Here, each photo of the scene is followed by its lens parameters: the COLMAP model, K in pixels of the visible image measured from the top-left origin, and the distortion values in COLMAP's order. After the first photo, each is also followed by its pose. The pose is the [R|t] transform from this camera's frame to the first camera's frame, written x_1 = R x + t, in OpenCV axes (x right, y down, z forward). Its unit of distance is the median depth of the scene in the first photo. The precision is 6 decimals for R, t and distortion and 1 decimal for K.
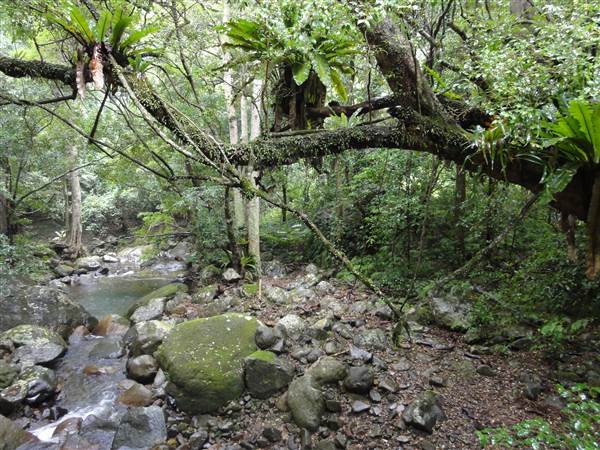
lens RADIAL K [[421.3, 0, 300.9], [0, 421.3, 223.5], [0, 0, 1]] dist [-0.003912, 0.001424]
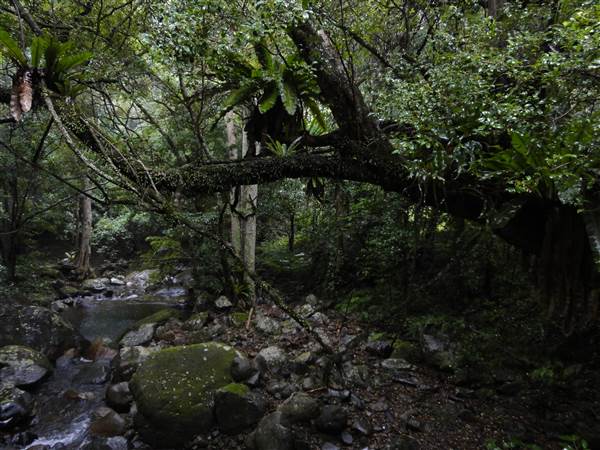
lens RADIAL K [[421.3, 0, 300.9], [0, 421.3, 223.5], [0, 0, 1]] dist [-0.003912, 0.001424]
pose [[0.998717, 0.029951, -0.040845, 0.065462], [-0.032671, 0.997174, -0.067648, -0.002374], [0.038703, 0.068896, 0.996873, 0.012836]]
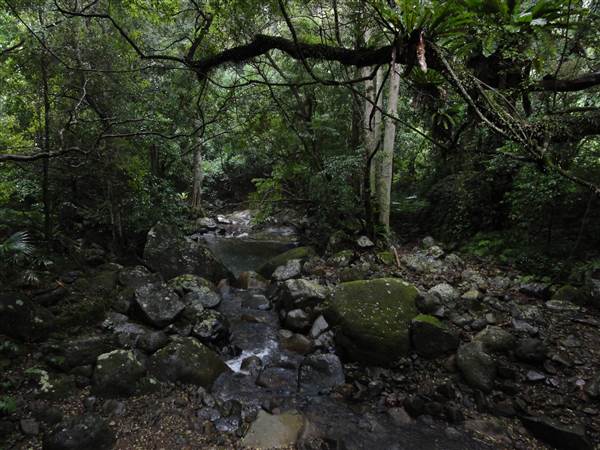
lens RADIAL K [[421.3, 0, 300.9], [0, 421.3, 223.5], [0, 0, 1]] dist [-0.003912, 0.001424]
pose [[0.981290, 0.054922, -0.184534, -0.166028], [-0.041600, 0.996292, 0.075306, 0.005370], [0.187986, -0.066221, 0.979937, -0.061369]]
